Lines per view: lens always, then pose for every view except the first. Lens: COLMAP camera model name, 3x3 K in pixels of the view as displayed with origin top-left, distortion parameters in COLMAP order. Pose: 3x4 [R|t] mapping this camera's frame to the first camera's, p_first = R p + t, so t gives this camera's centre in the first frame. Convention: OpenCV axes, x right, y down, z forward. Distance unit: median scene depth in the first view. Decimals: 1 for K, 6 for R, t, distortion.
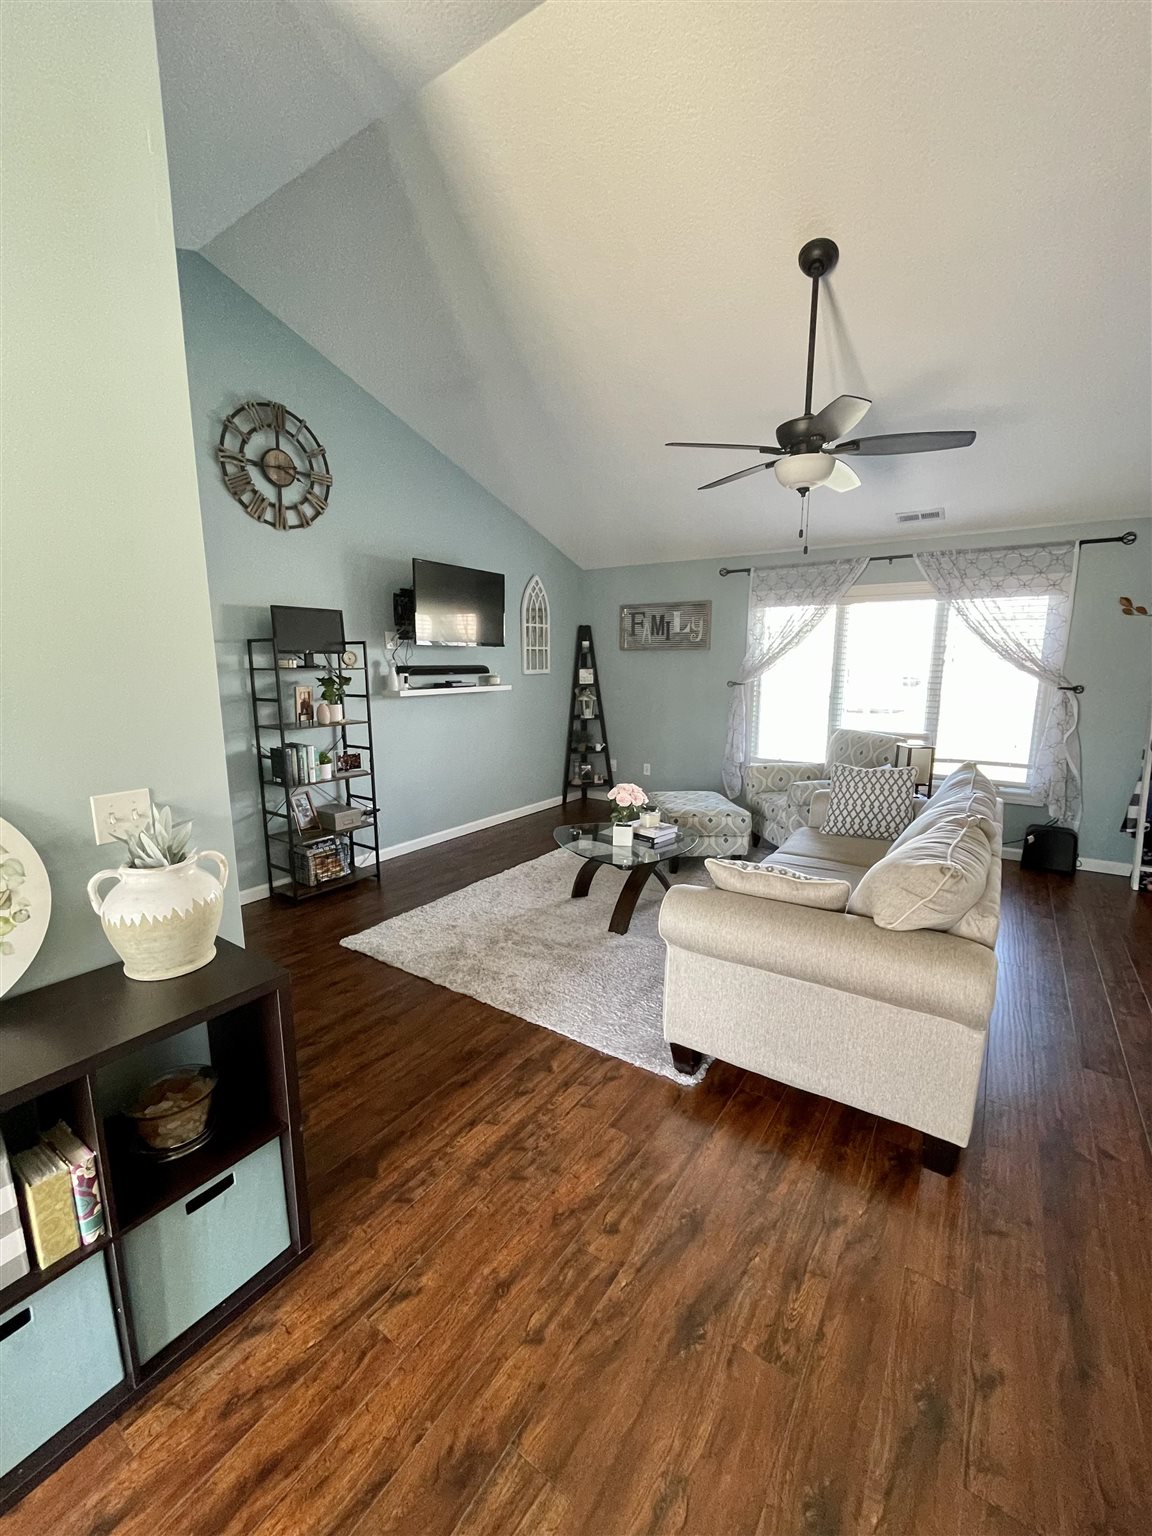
lens RADIAL K [[625.5, 0, 580.7], [0, 625.5, 768.3], [0, 0, 1]] dist [-0.001362, -0.000790]
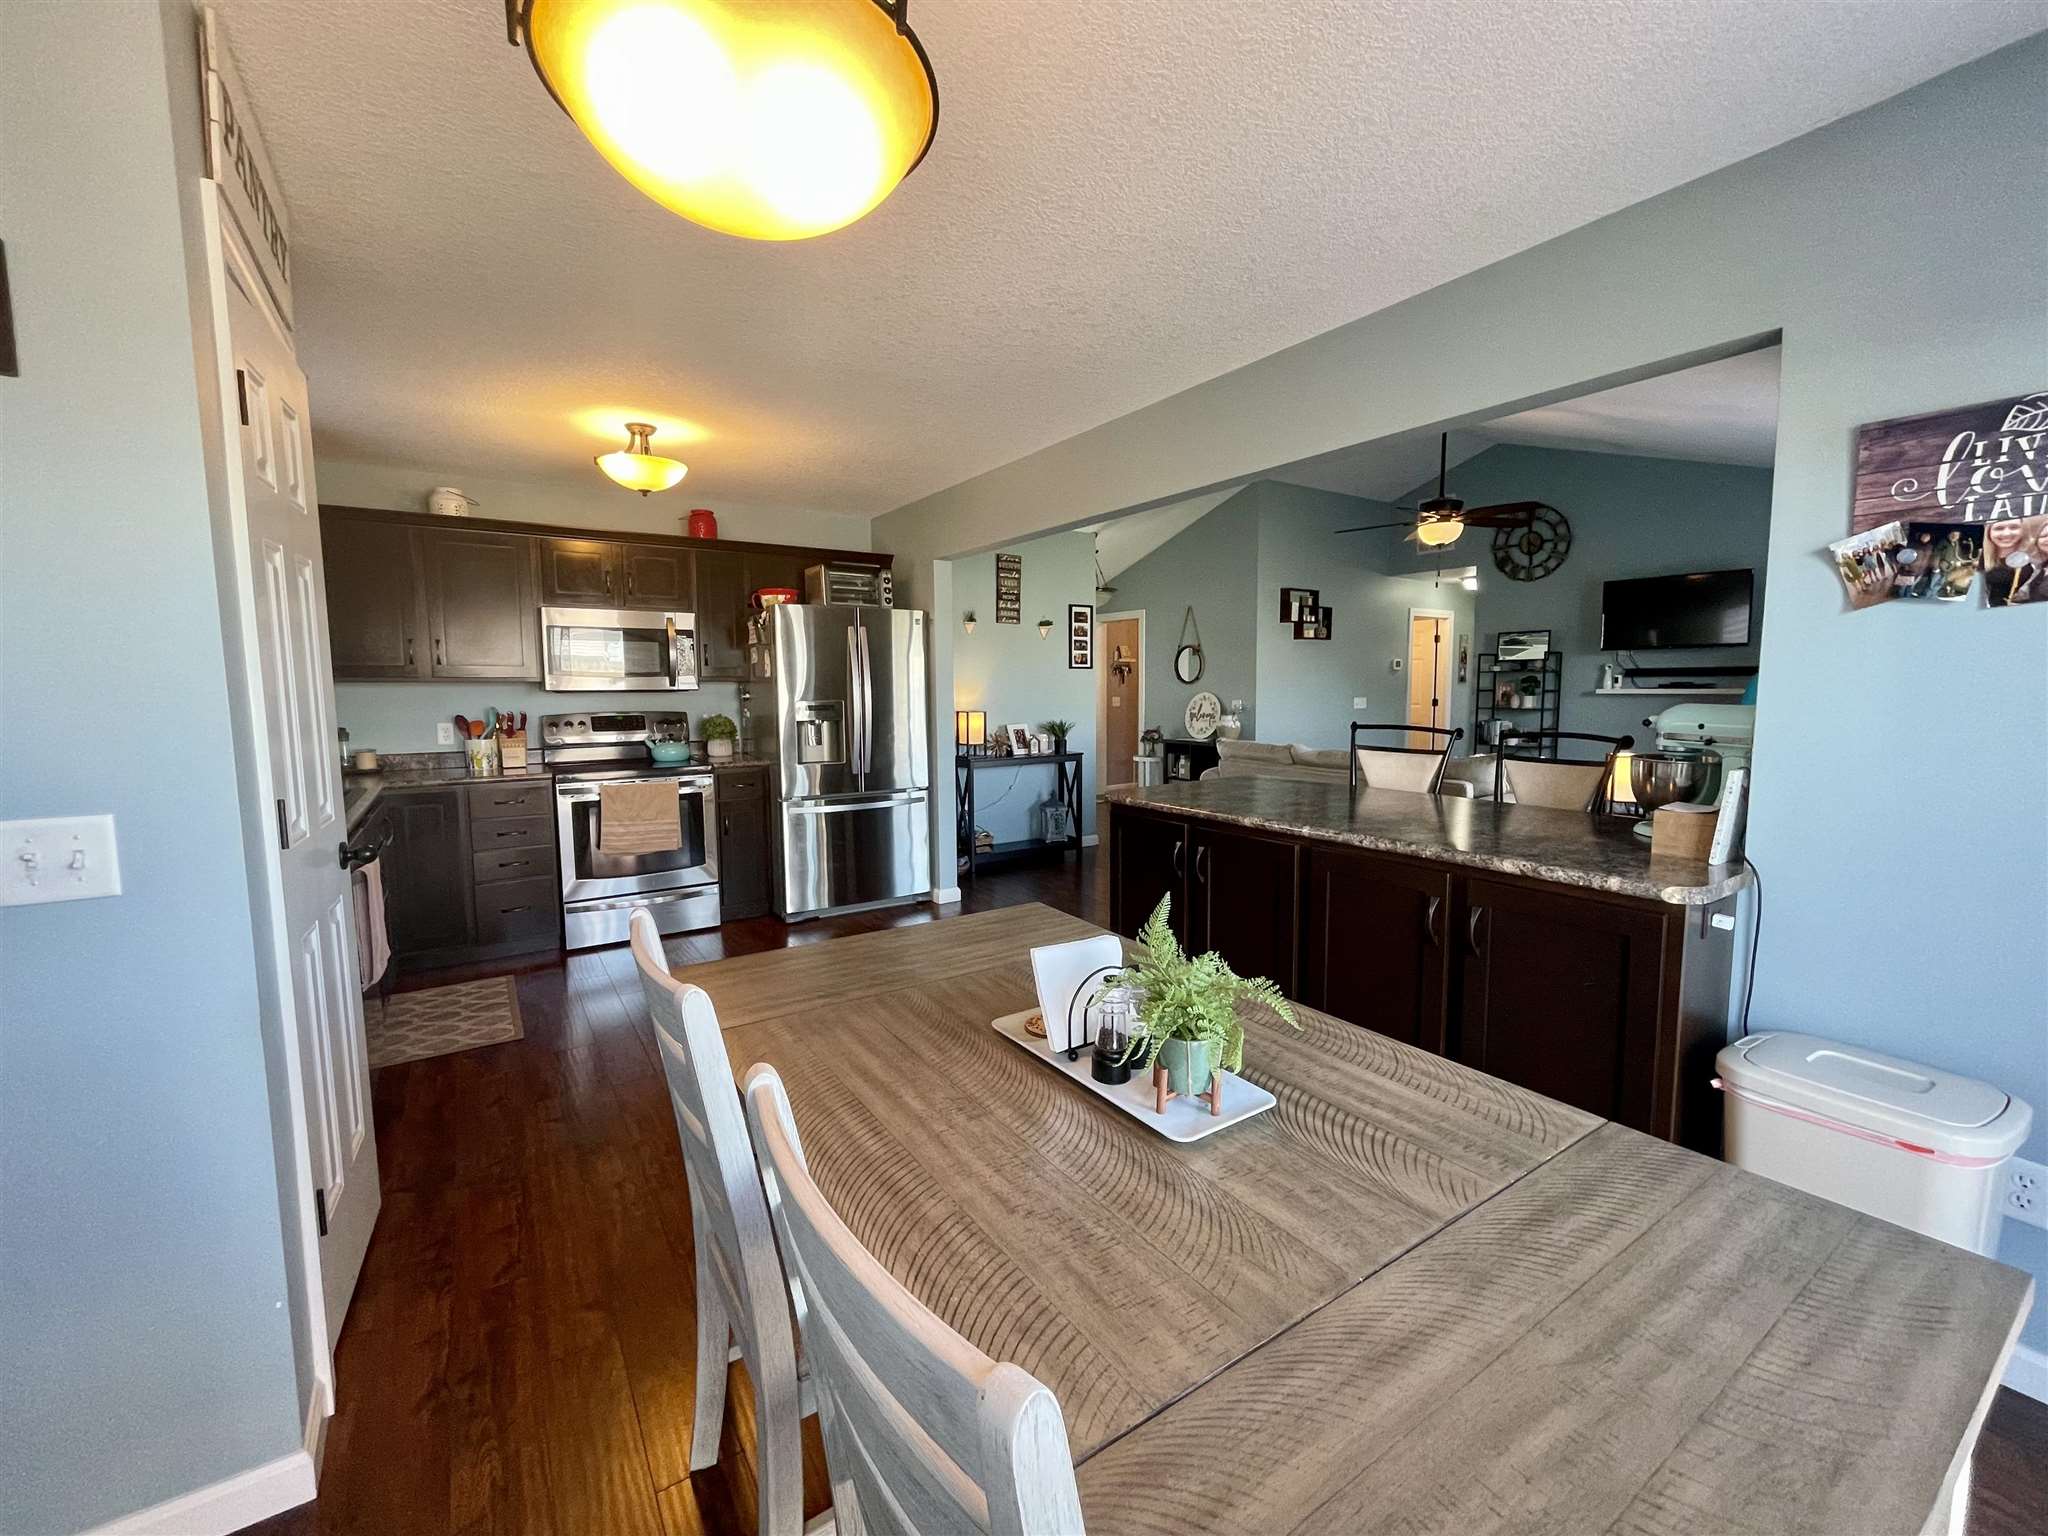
lens RADIAL K [[834.0, 0, 1026.5], [0, 834.0, 761.7], [0, 0, 1]] dist [-0.001362, -0.000790]
pose [[-0.375485, 0.088254, -0.922617, 1.854062], [-0.149462, 0.976661, 0.154252, -0.078213], [0.914698, 0.195815, -0.353531, 0.659736]]
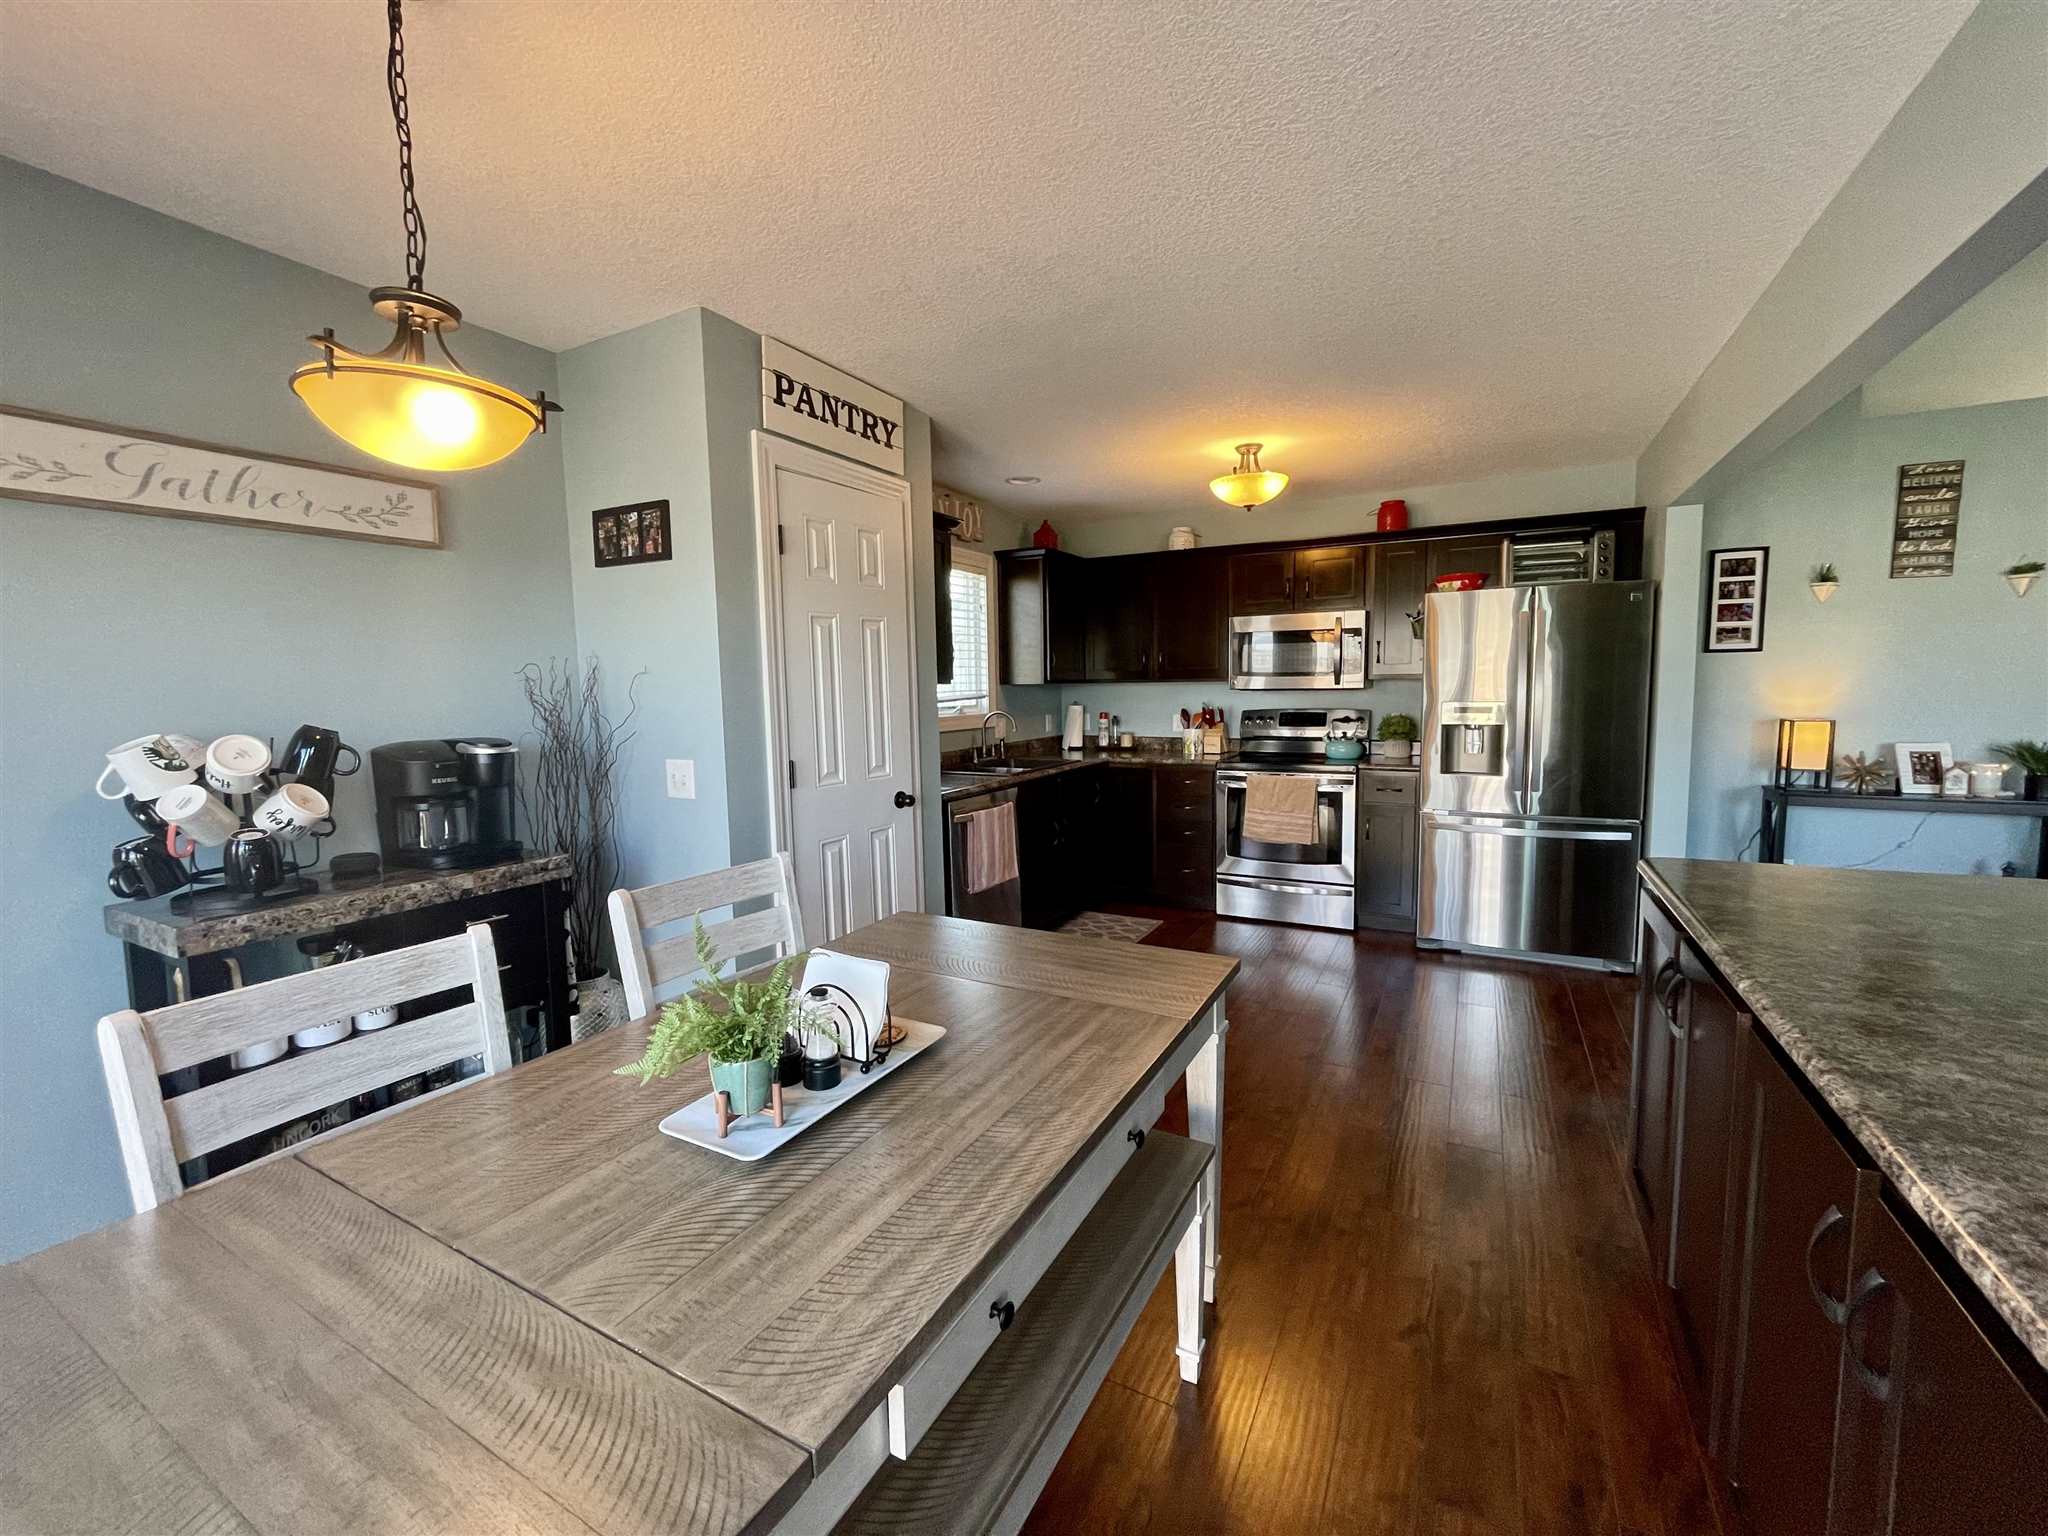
lens RADIAL K [[834.0, 0, 1026.4], [0, 834.0, 760.8], [0, 0, 1]] dist [-0.001362, -0.000790]
pose [[-0.994745, 0.025484, -0.099161, 1.505530], [-0.000854, 0.966428, 0.256937, -0.126903], [0.102380, 0.255671, -0.961327, 0.893828]]
